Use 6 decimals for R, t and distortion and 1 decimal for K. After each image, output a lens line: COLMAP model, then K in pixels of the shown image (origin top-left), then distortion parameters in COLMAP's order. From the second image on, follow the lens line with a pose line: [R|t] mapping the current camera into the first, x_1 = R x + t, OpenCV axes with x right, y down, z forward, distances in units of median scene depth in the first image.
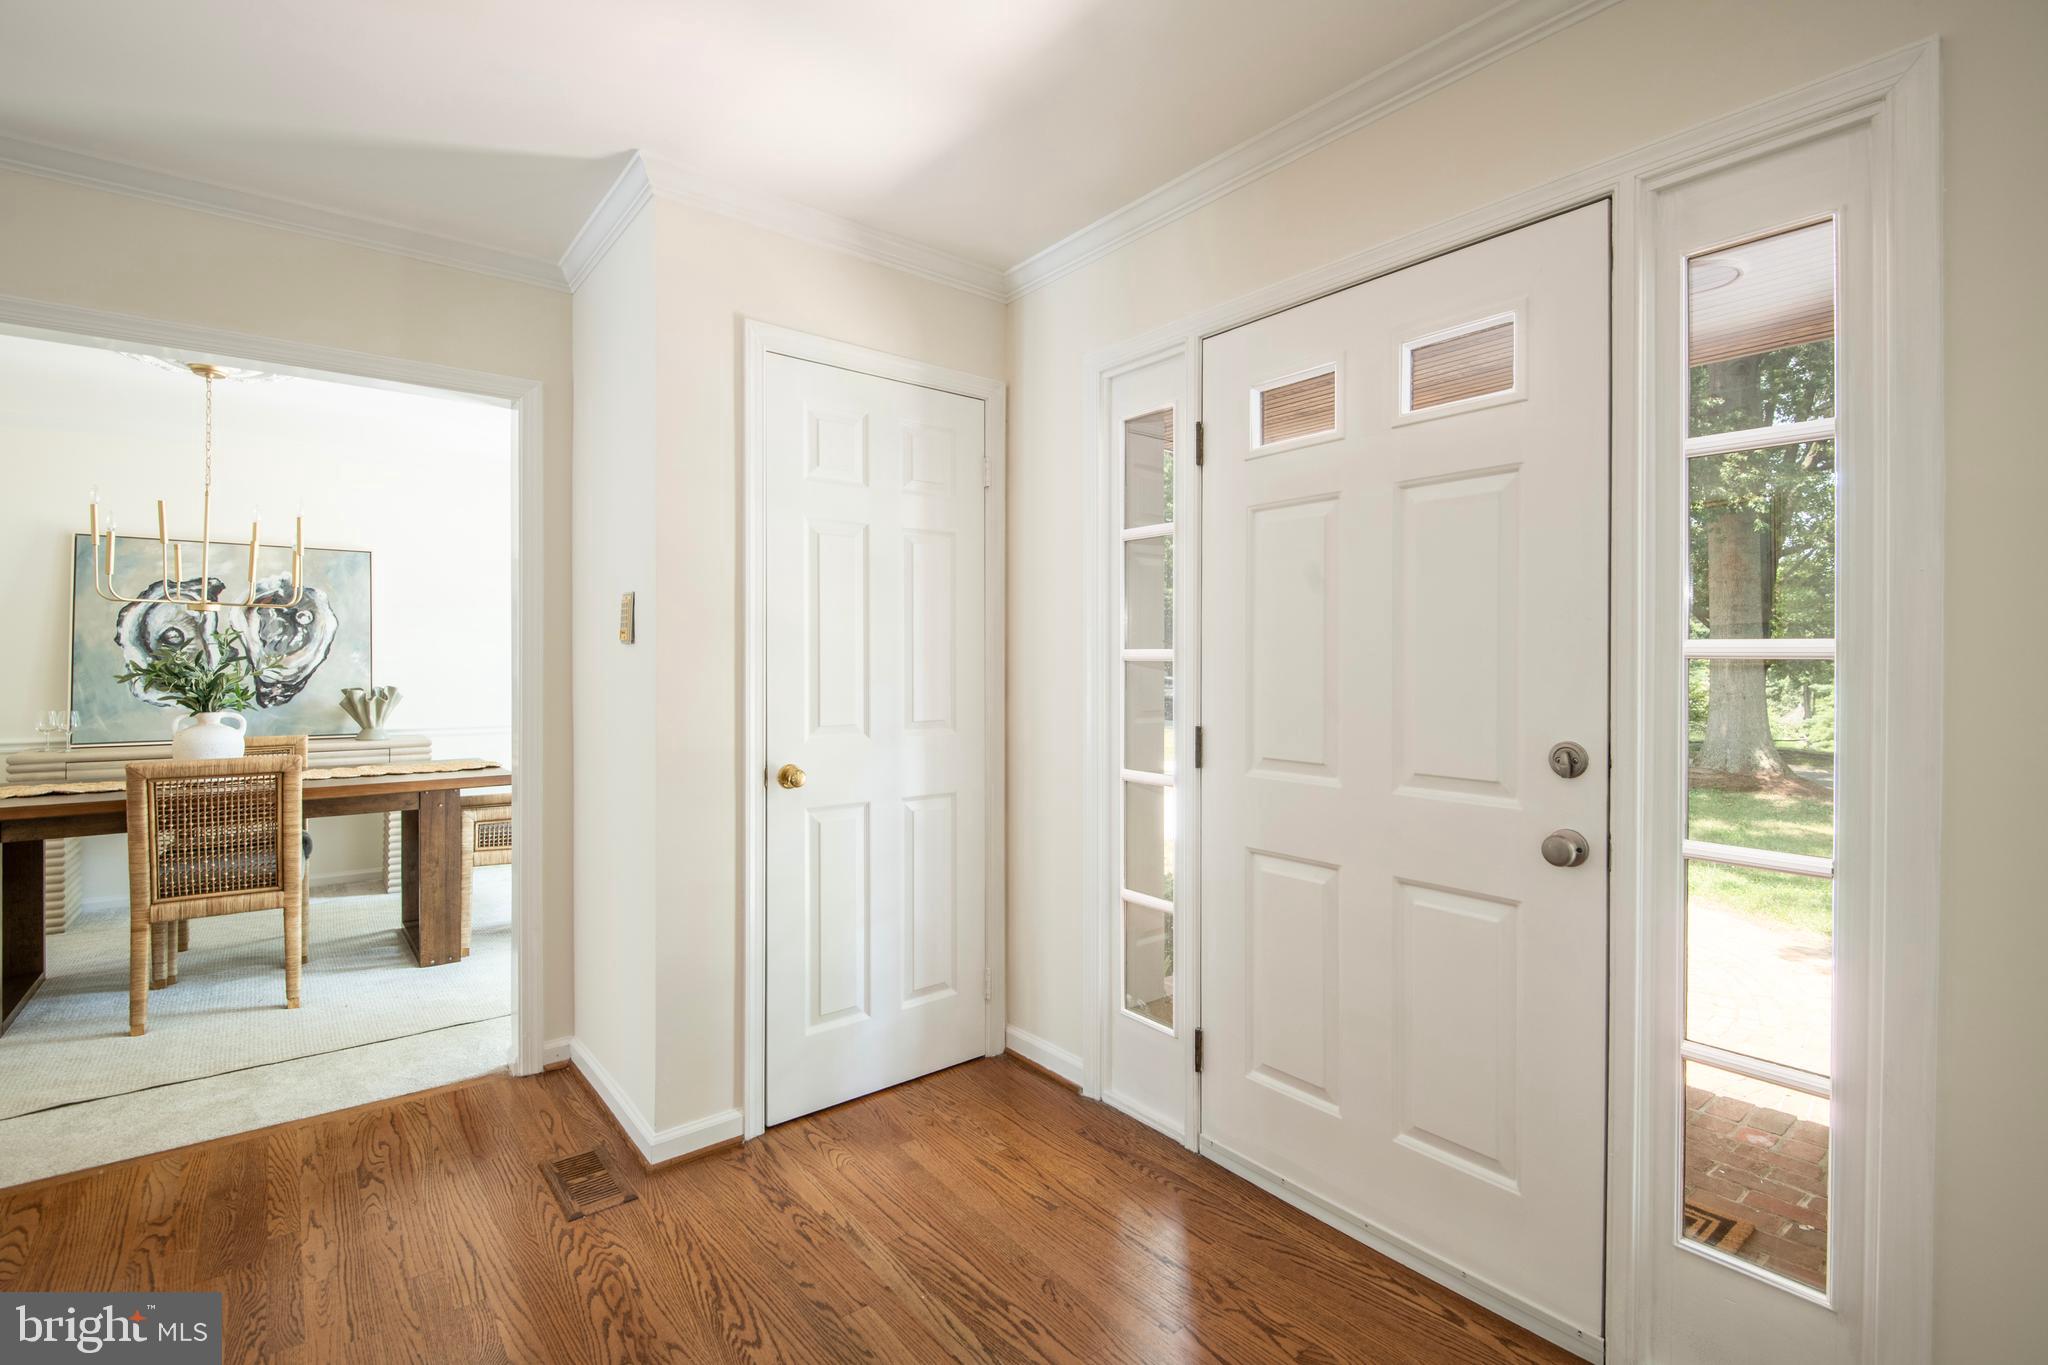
lens RADIAL K [[932.4, 0, 1022.1], [0, 932.4, 660.4], [0, 0, 1]] dist [0.010680, -0.014453]
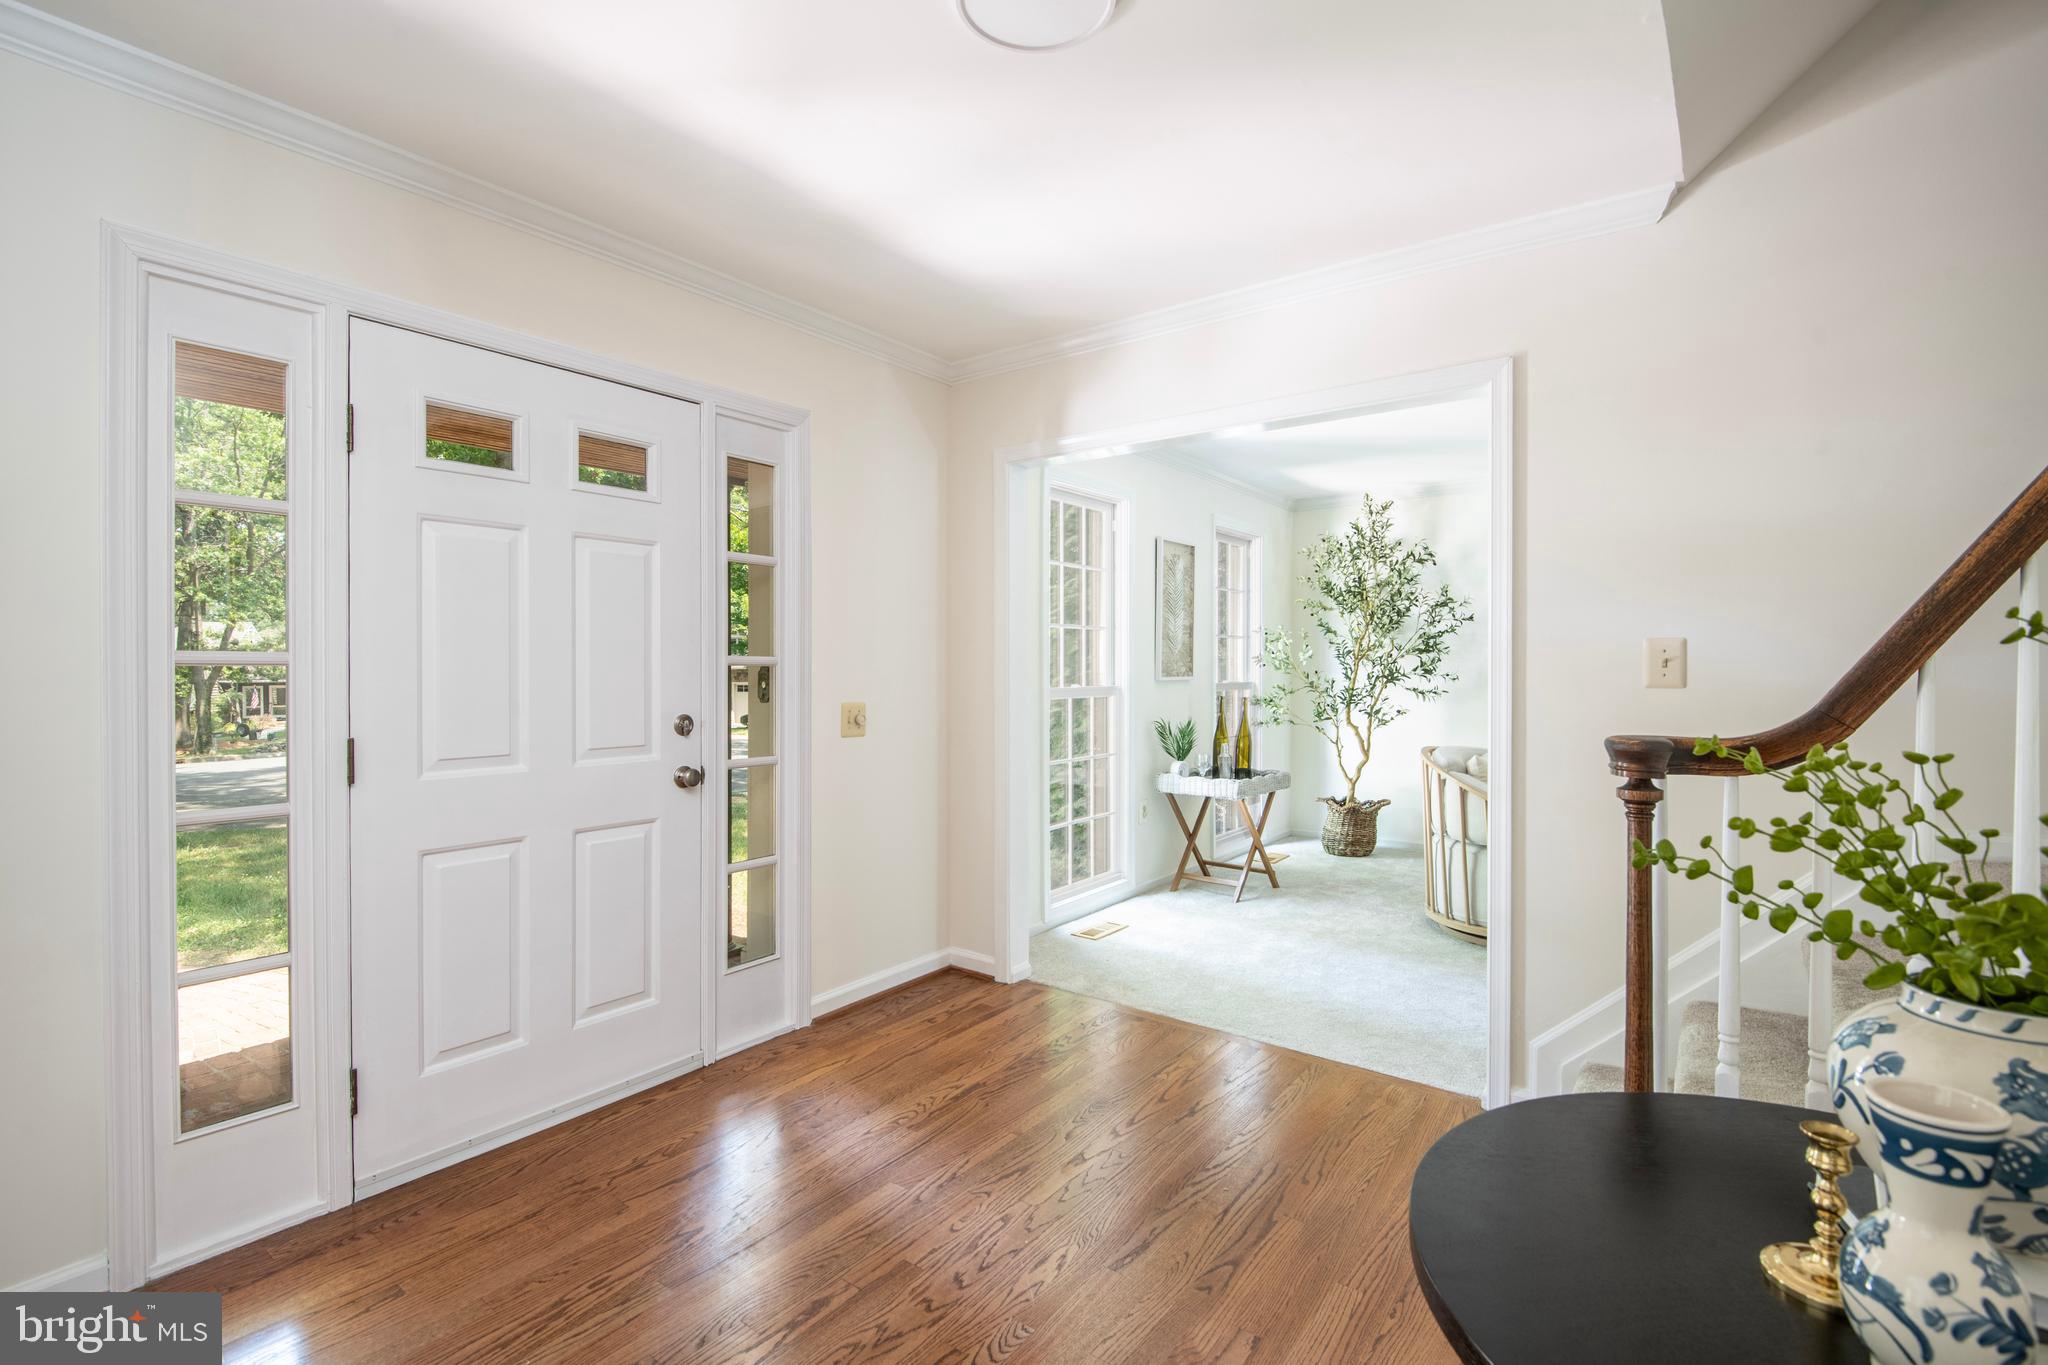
lens RADIAL K [[932.4, 0, 1022.1], [0, 932.4, 660.4], [0, 0, 1]] dist [0.010680, -0.014453]
pose [[-0.245388, 0.004919, 0.969413, -1.665212], [0.001133, 0.999988, -0.004787, -0.002960], [-0.969424, -0.000076, -0.245390, 1.128718]]
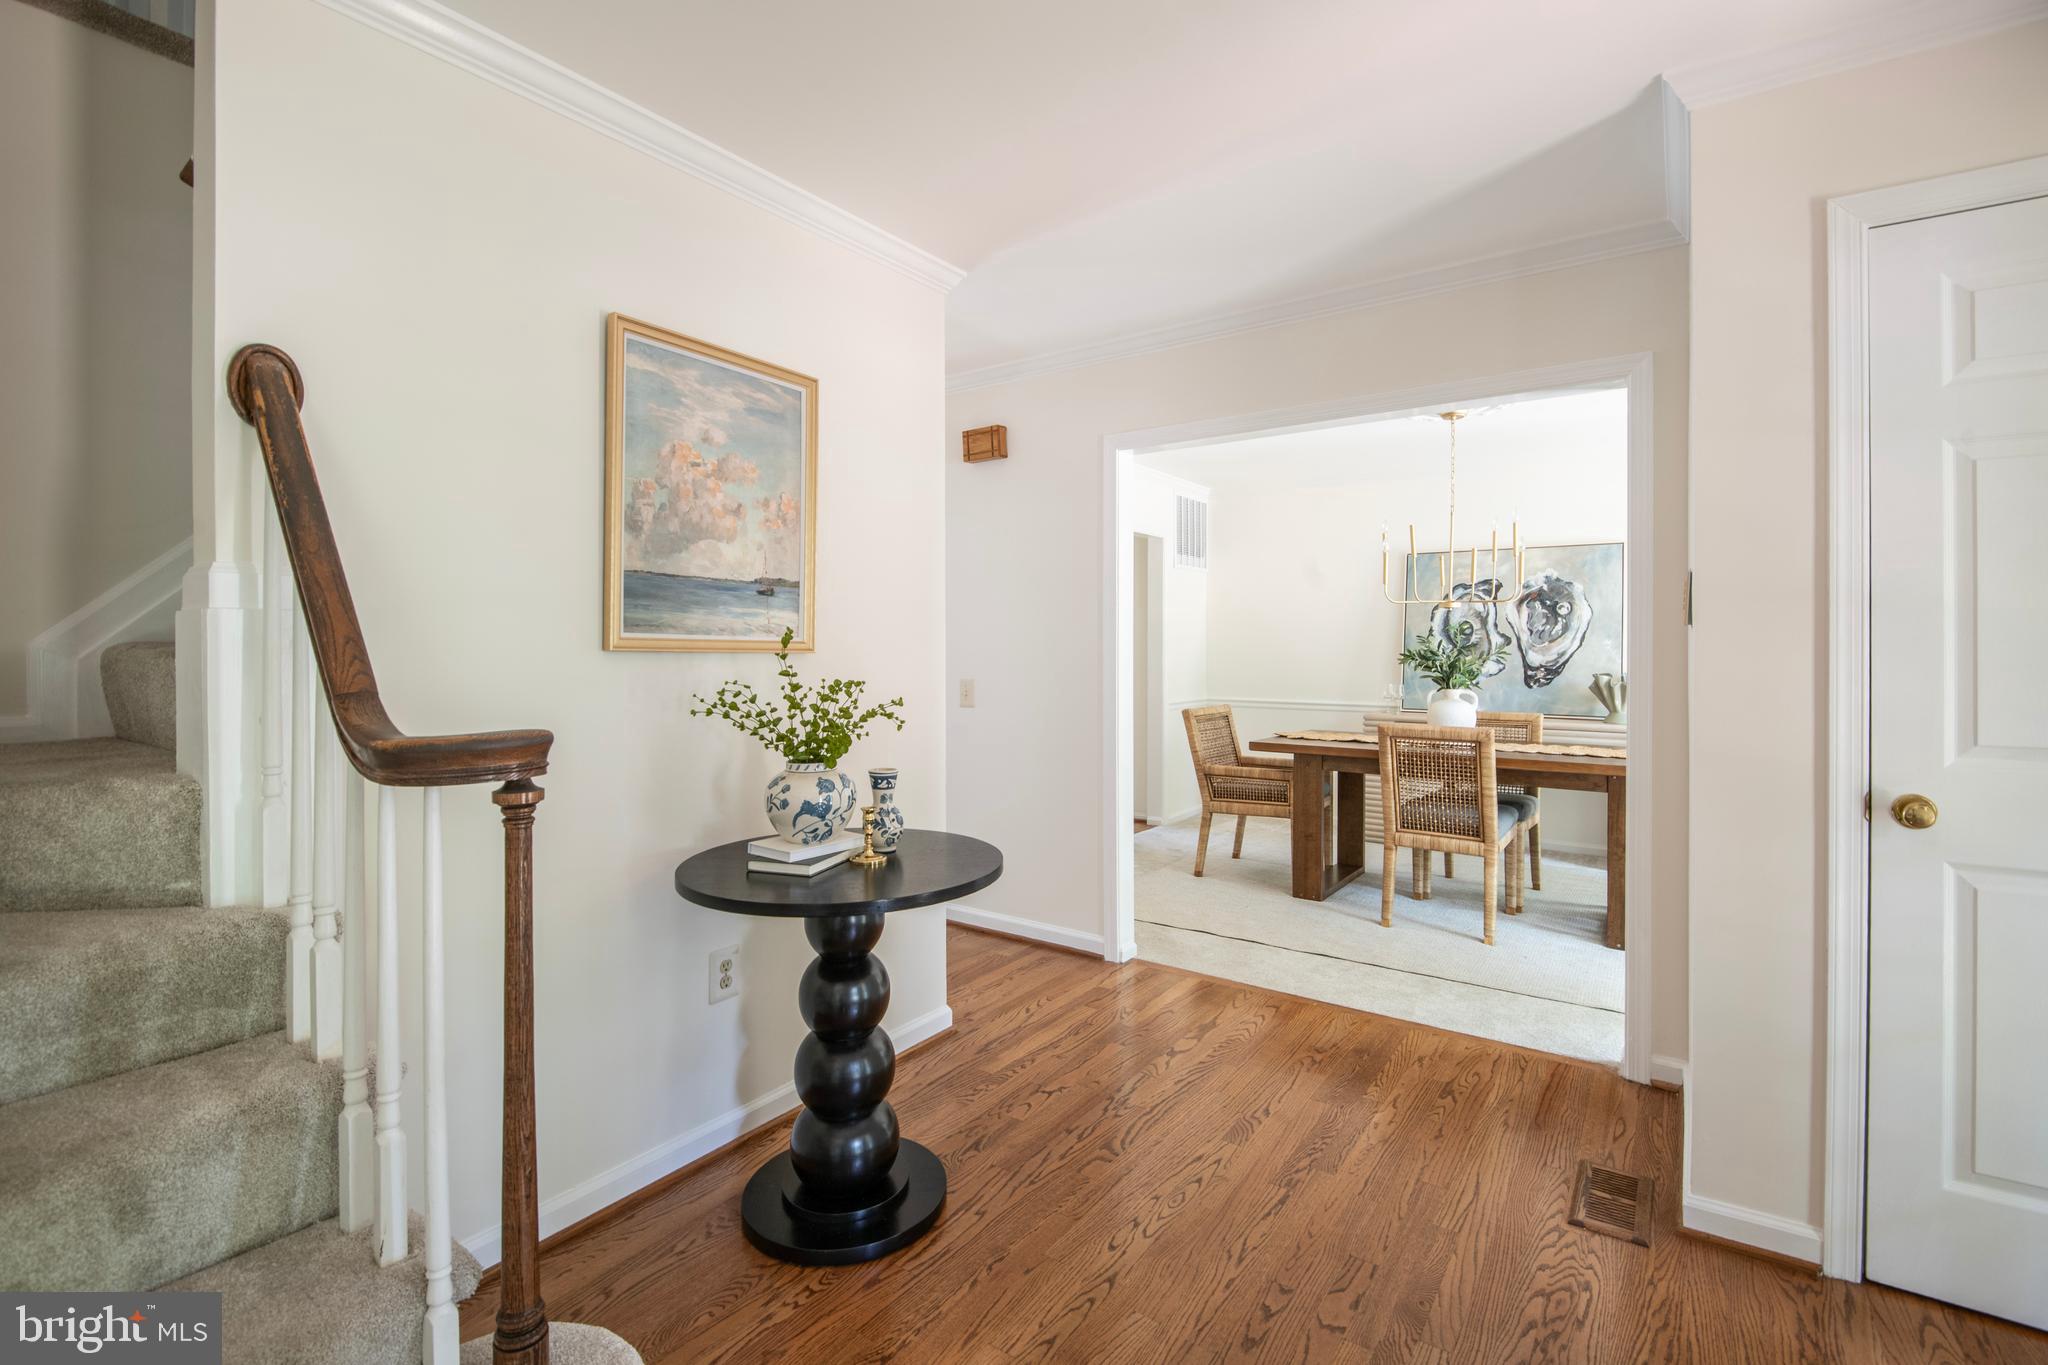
lens RADIAL K [[928.7, 0, 1018.2], [0, 928.7, 648.5], [0, 0, 1]] dist [0.002845, -0.011119]
pose [[0.269537, 0.001928, -0.962988, 0.183926], [-0.000433, 0.999998, 0.001881, -0.000549], [0.962990, -0.000090, 0.269537, 0.118232]]
